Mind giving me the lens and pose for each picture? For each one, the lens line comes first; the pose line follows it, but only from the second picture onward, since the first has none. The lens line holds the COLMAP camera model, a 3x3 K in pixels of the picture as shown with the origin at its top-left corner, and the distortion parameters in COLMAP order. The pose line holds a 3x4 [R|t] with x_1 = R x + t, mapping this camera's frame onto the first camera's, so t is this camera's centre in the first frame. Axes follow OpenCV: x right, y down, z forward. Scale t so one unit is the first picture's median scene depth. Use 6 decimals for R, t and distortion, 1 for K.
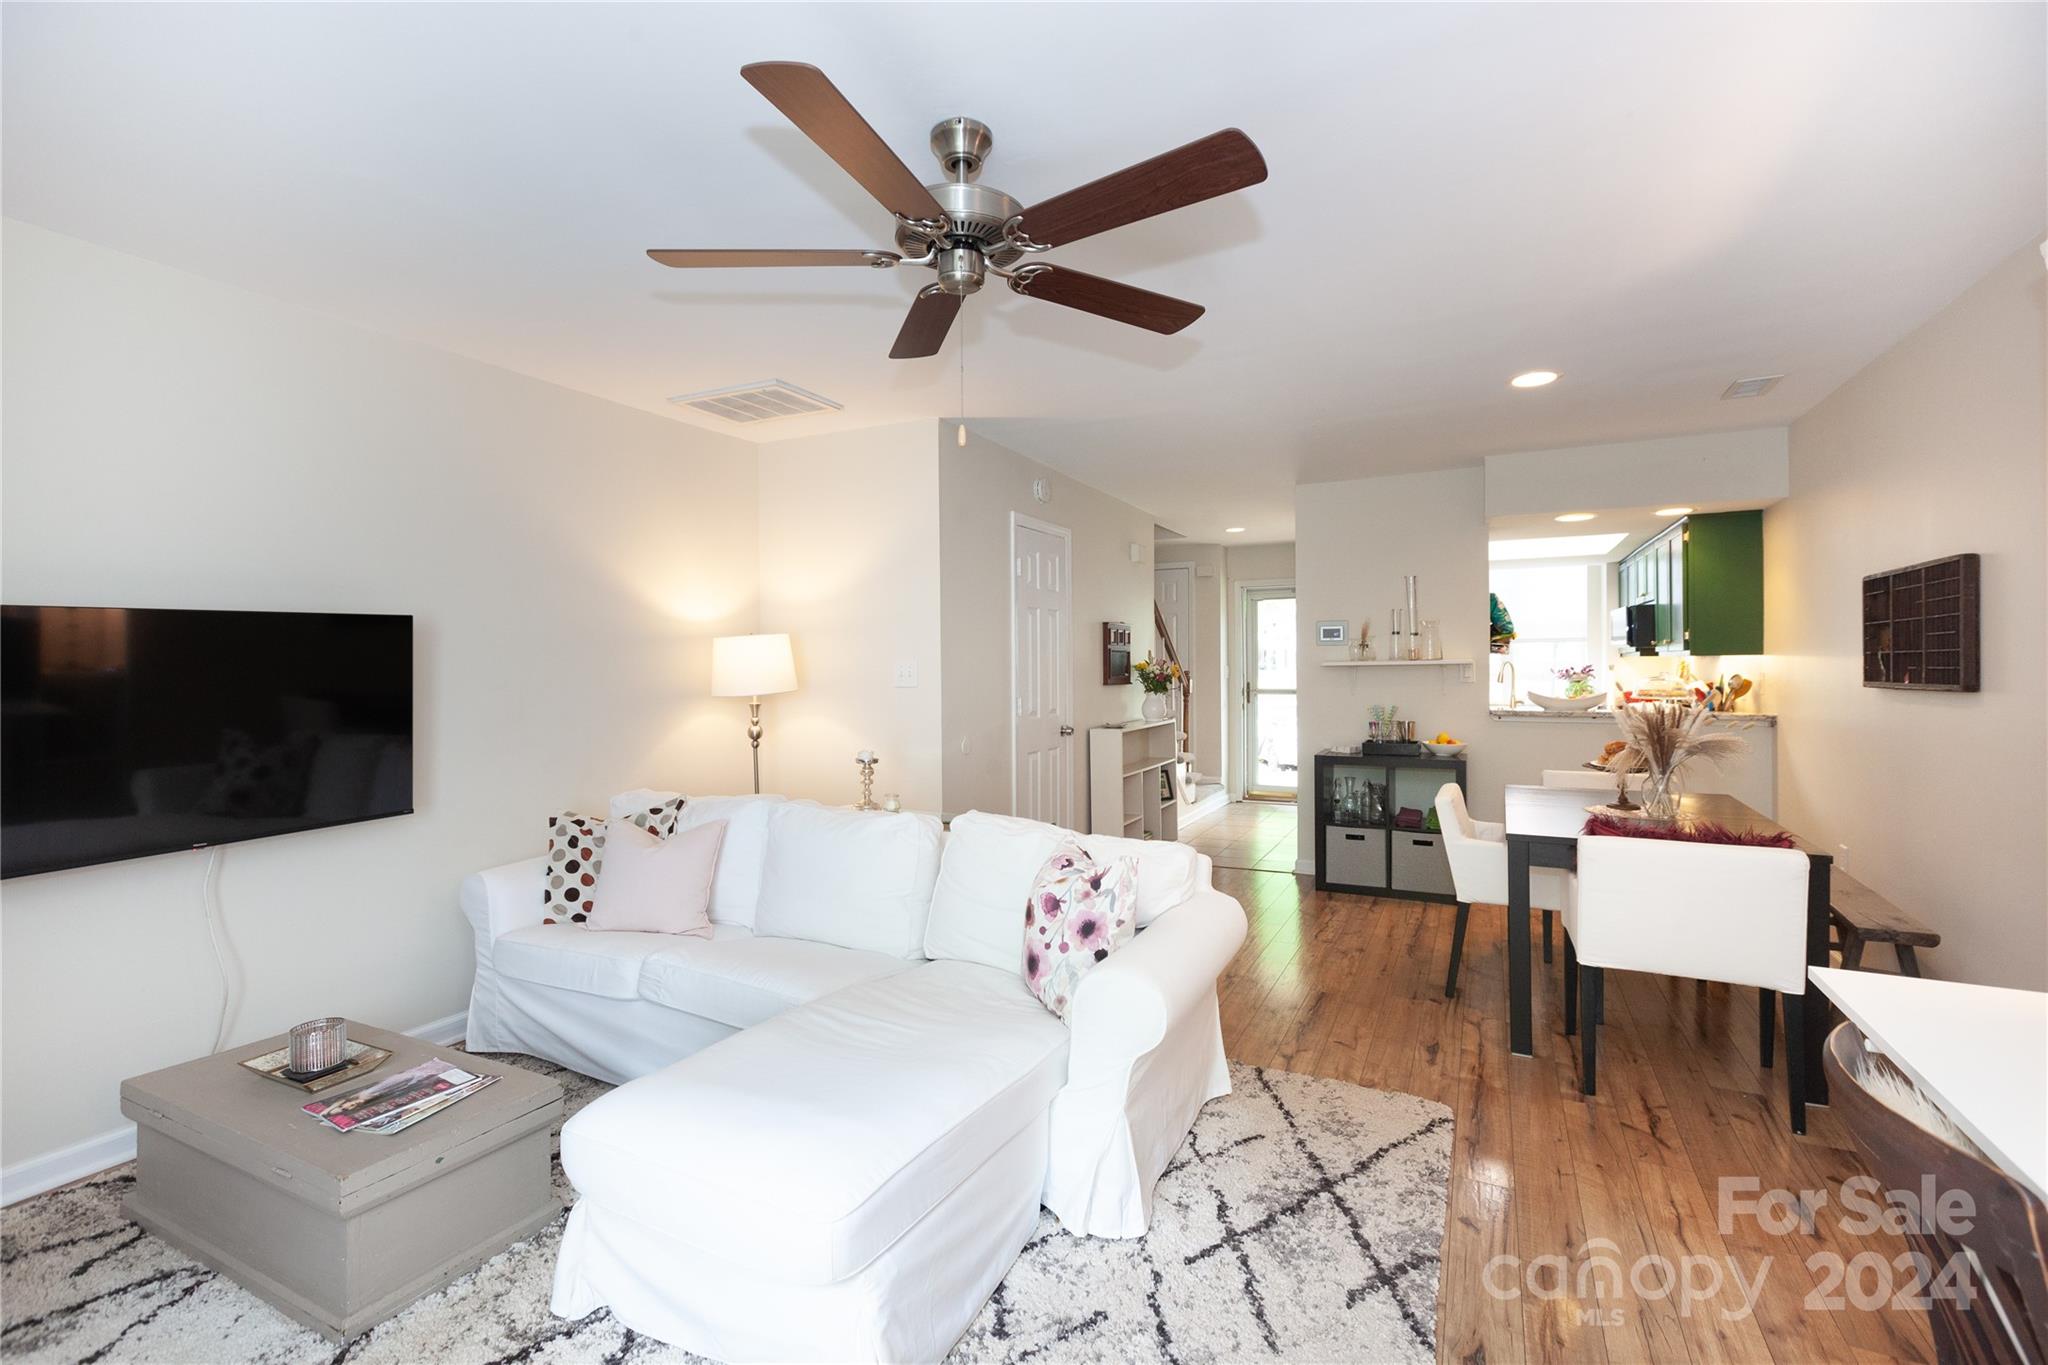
lens RADIAL K [[928.6, 0, 1003.4], [0, 928.6, 672.3], [0, 0, 1]] dist [-0.001719, 0.000059]
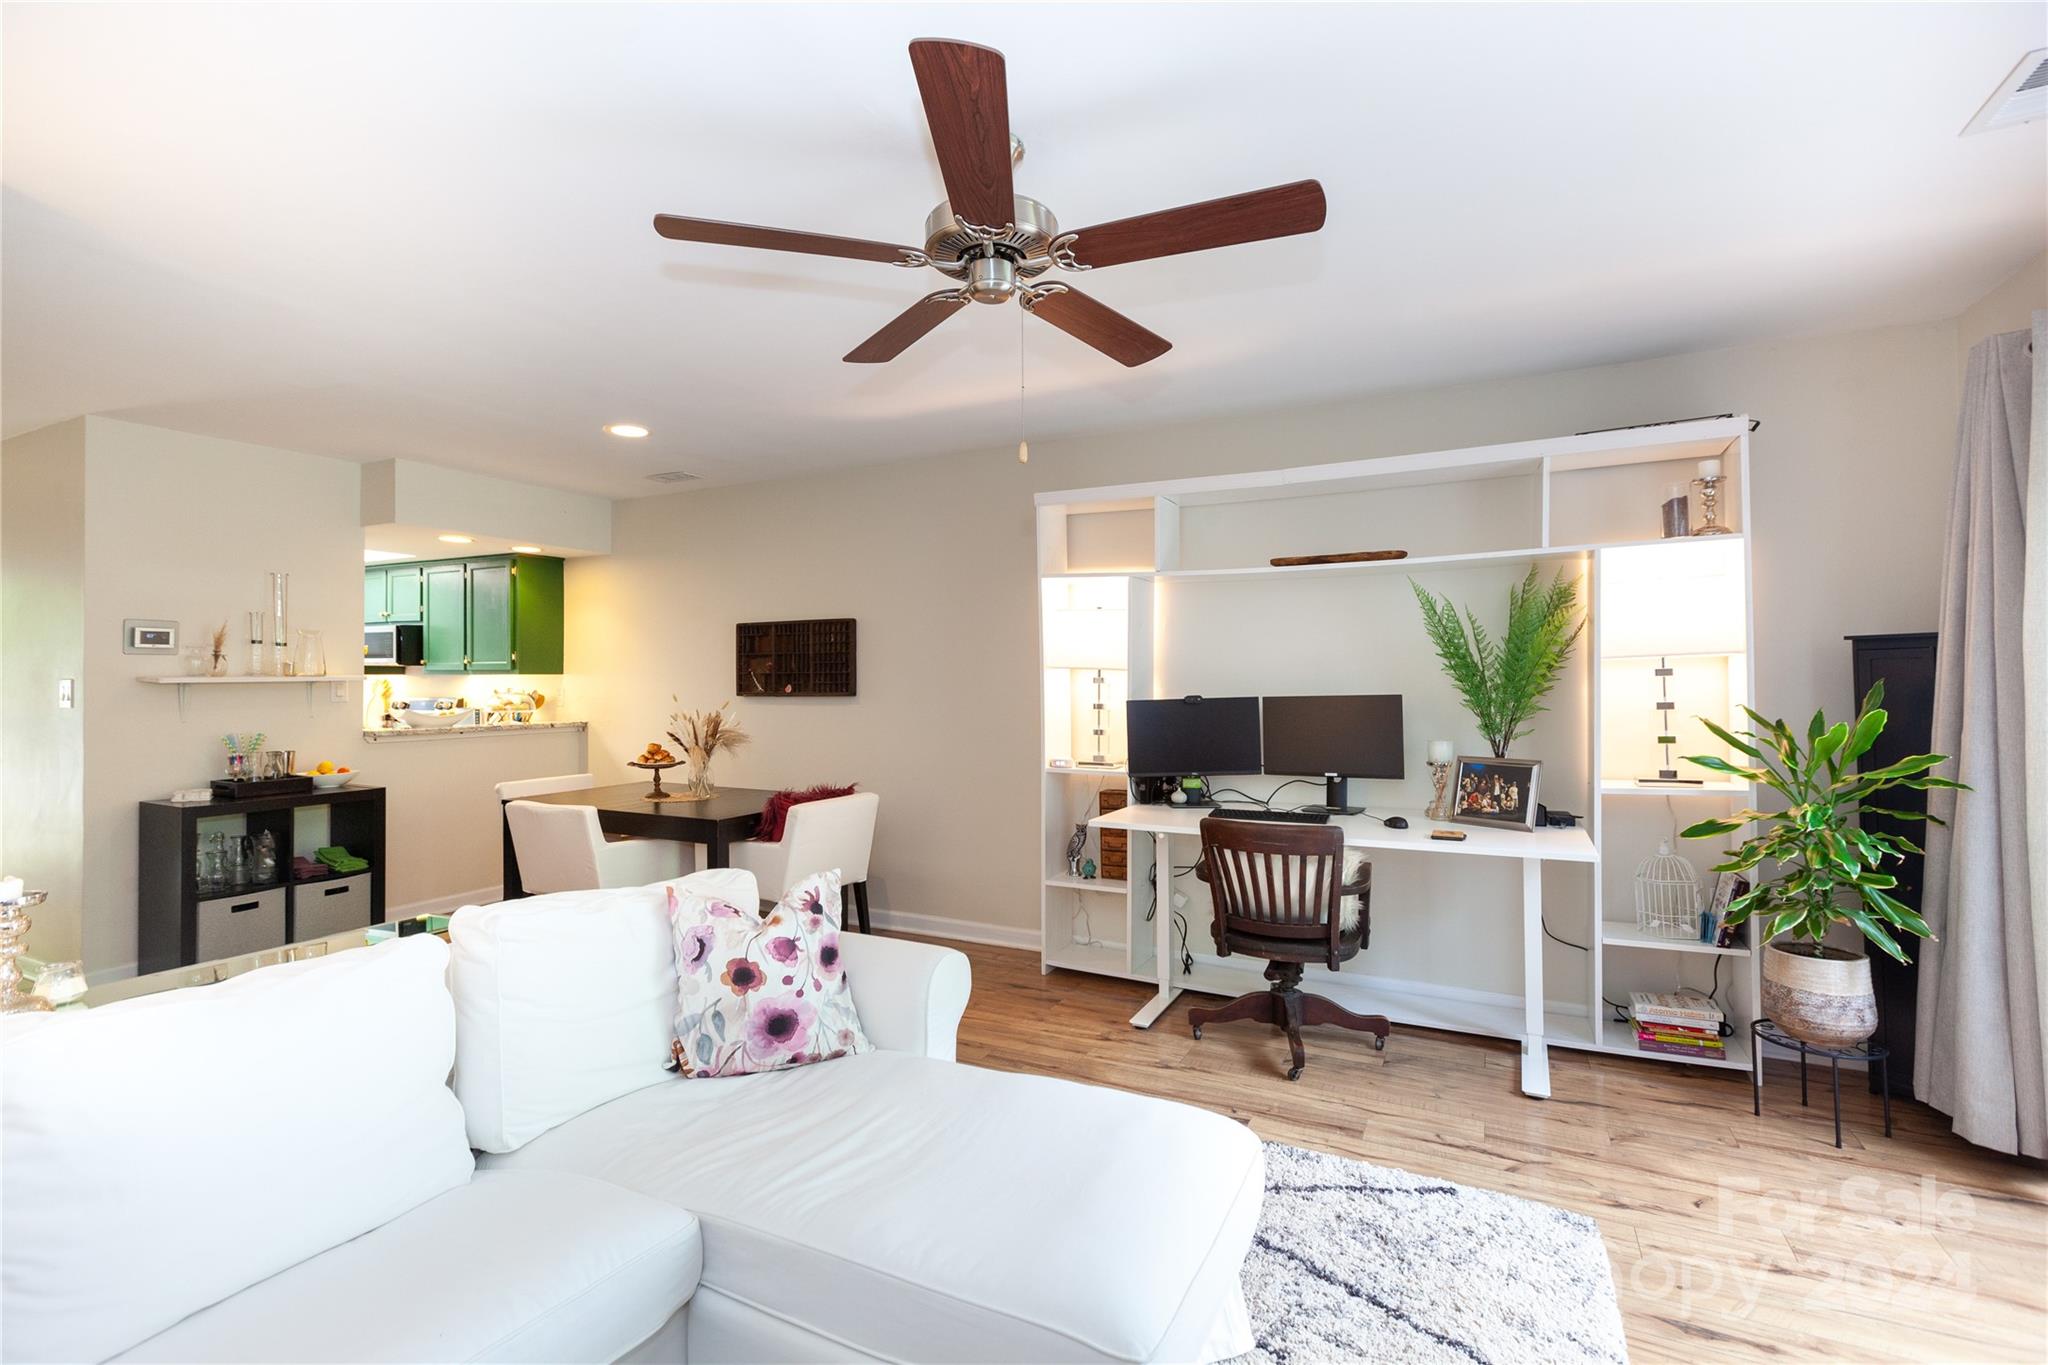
lens RADIAL K [[928.6, 0, 1003.4], [0, 928.6, 672.3], [0, 0, 1]] dist [-0.001719, 0.000059]
pose [[-0.006283, 0.012478, 0.999902, -0.777549], [0.012152, 0.999849, -0.012401, 0.001970], [-0.999906, 0.012073, -0.006433, 0.746703]]
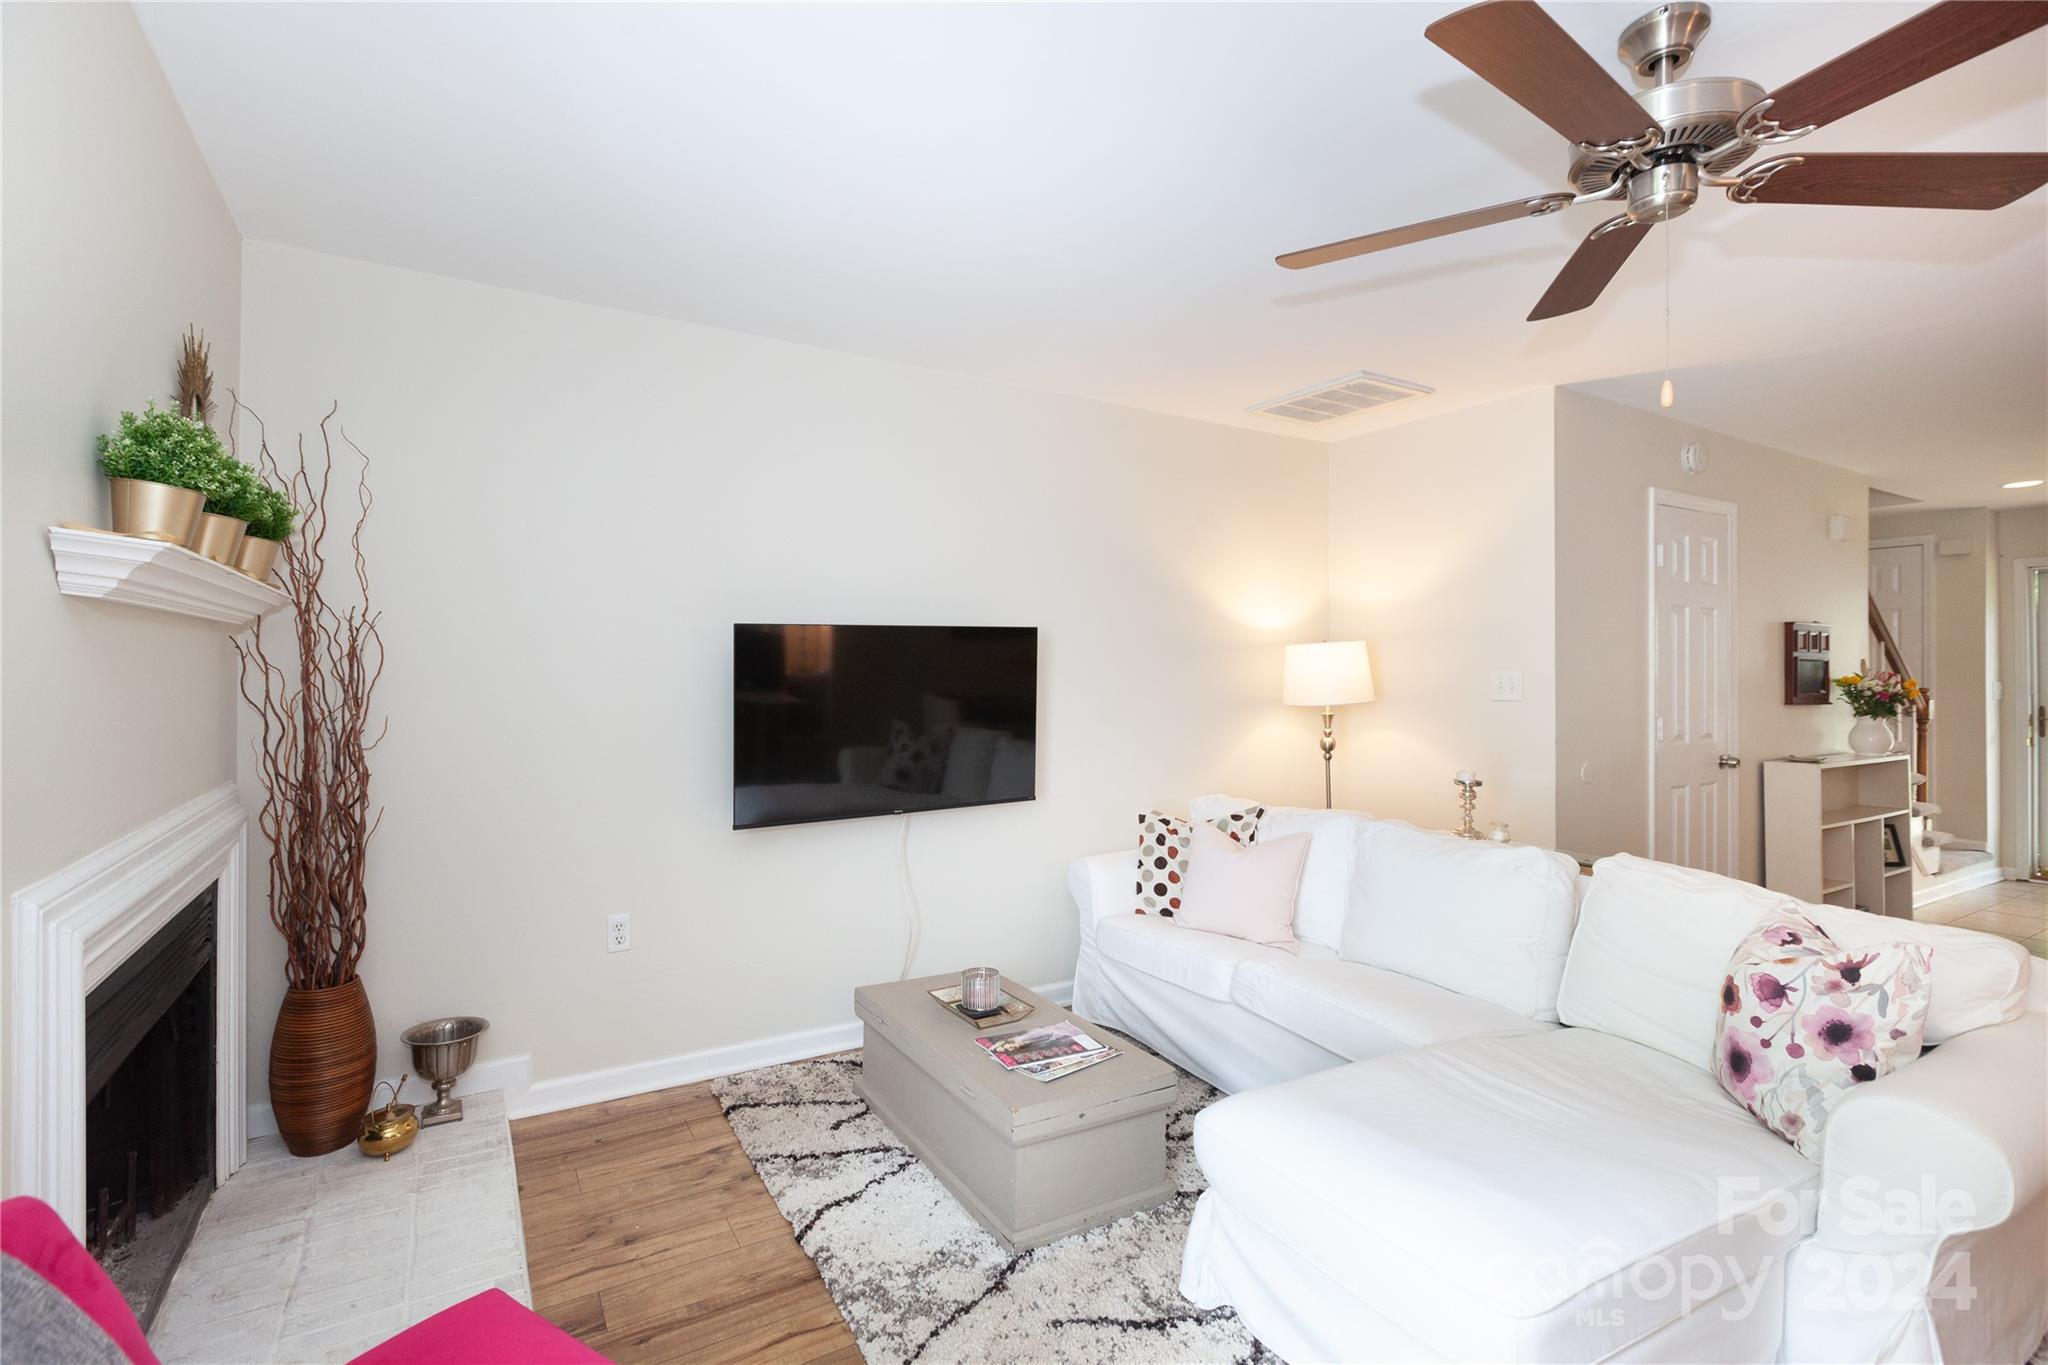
lens RADIAL K [[935.2, 0, 975.3], [0, 935.2, 669.9], [0, 0, 1]] dist [0.000706, 0.000081]
pose [[0.834162, 0.007393, -0.551471, -0.067321], [-0.013949, 0.999873, -0.007696, 0.001125], [0.551344, 0.014112, 0.834159, -0.008896]]
